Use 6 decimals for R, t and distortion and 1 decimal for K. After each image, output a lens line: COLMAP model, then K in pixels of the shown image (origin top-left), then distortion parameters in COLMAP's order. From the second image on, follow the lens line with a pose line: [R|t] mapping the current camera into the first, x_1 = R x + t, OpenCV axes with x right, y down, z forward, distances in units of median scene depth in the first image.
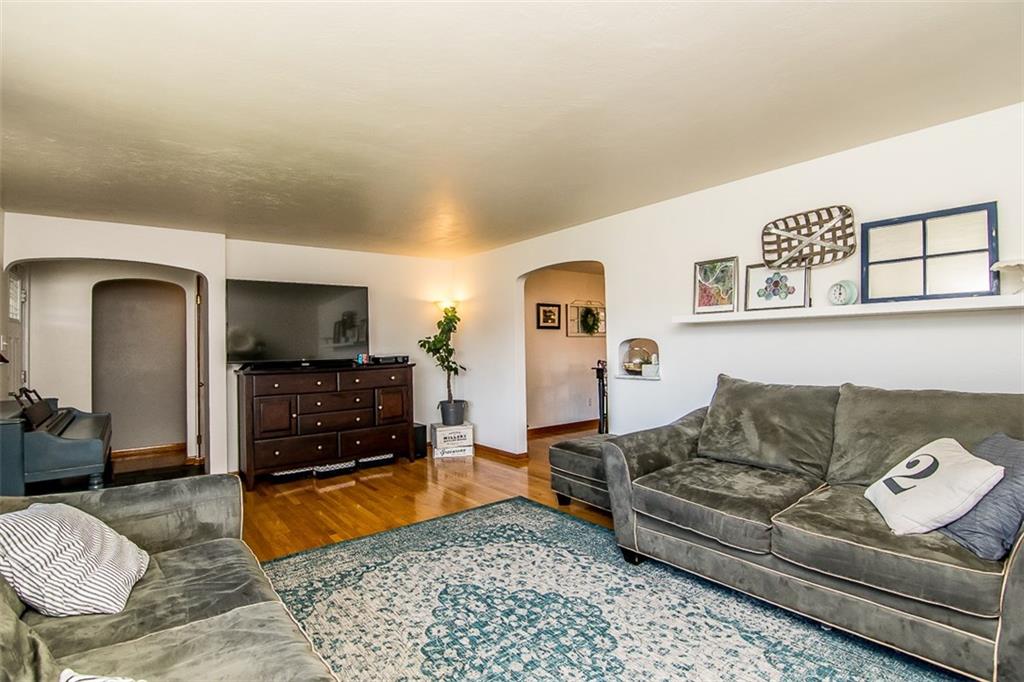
lens RADIAL K [[492.5, 0, 512.0], [0, 492.5, 341.0], [0, 0, 1]] dist [-0.003308, -0.013214]
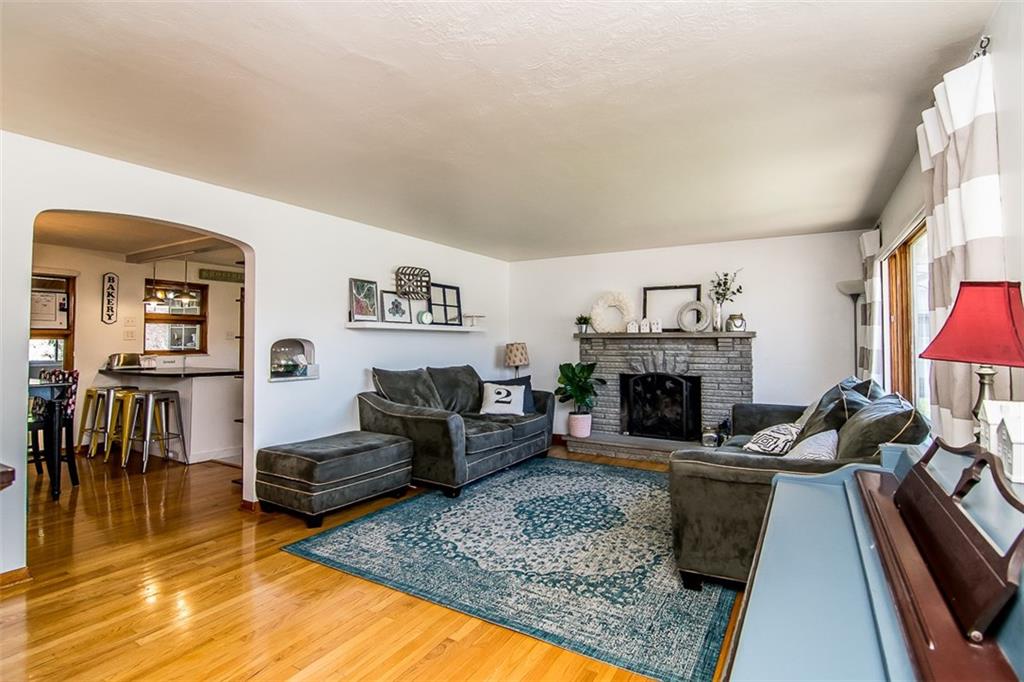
lens RADIAL K [[492.5, 0, 512.0], [0, 492.5, 341.0], [0, 0, 1]] dist [-0.003308, -0.013214]
pose [[-0.357081, 0.021271, 0.933831, -1.162528], [-0.000662, 0.999735, -0.023026, 0.031418], [-0.934073, -0.008840, -0.356972, 1.364604]]
